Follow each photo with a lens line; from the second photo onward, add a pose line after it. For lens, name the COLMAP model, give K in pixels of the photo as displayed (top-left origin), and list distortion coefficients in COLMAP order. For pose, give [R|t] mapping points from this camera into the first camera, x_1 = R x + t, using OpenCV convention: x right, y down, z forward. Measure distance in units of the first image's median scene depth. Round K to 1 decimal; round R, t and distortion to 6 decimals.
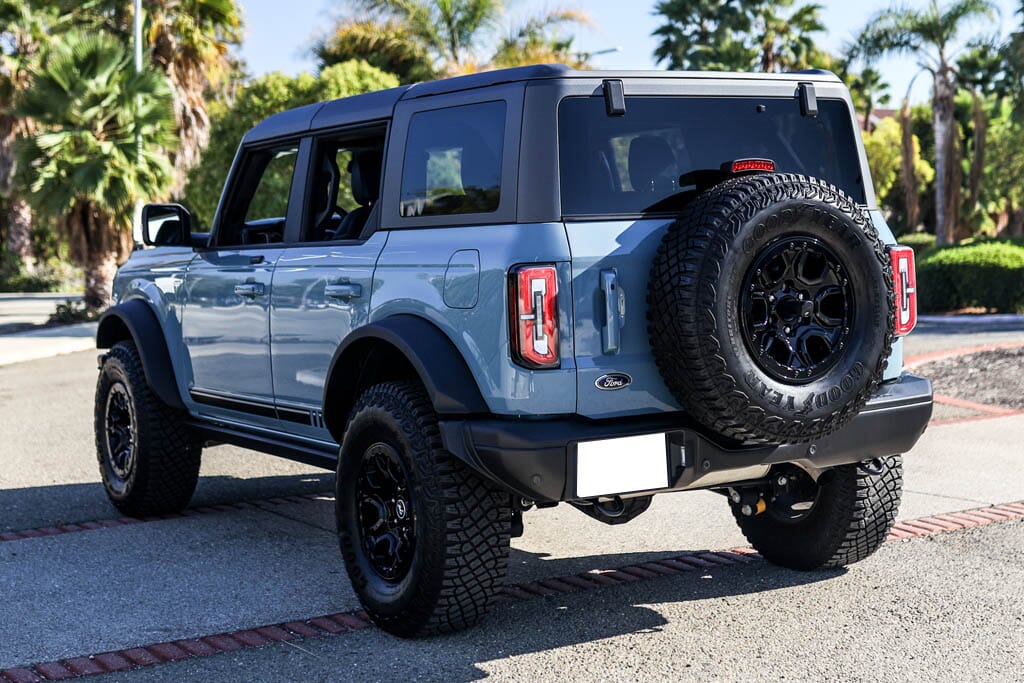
lens RADIAL K [[1706.1, 0, 512.0], [0, 1706.1, 341.5], [0, 0, 1]] dist [-0.000025, 0.095194]
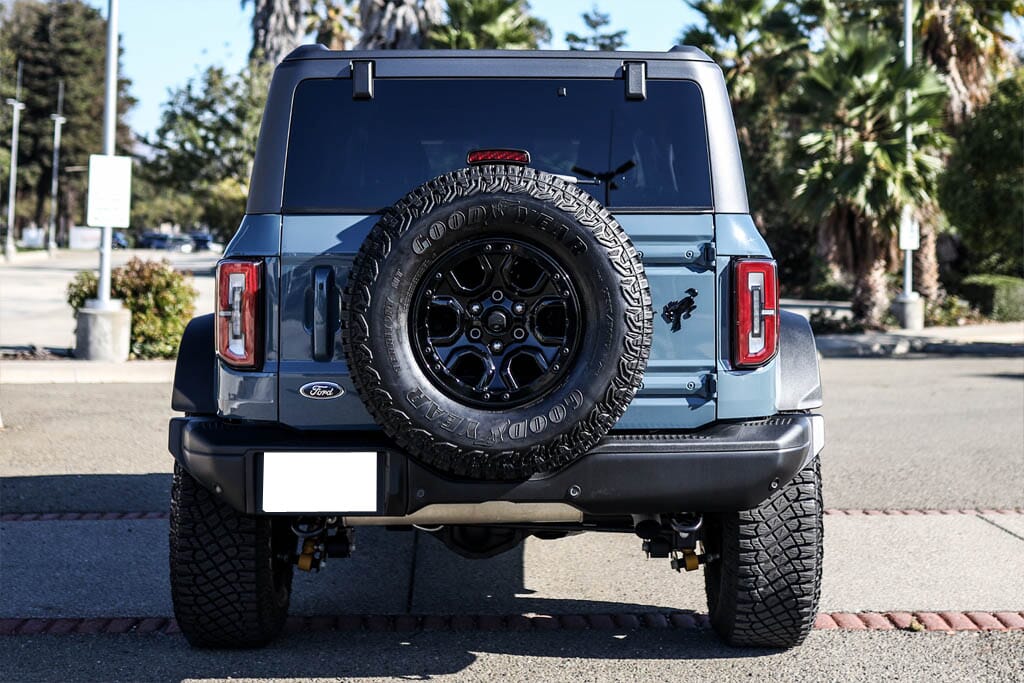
lens RADIAL K [[1845.1, 0, 512.0], [0, 1845.1, 341.5], [0, 0, 1]] dist [-0.011338, -0.452237]
pose [[0.866473, 0.058578, -0.495775, 0.098643], [-0.063607, 0.997952, 0.006746, -0.002476], [0.495155, 0.025689, 0.868425, 0.030461]]
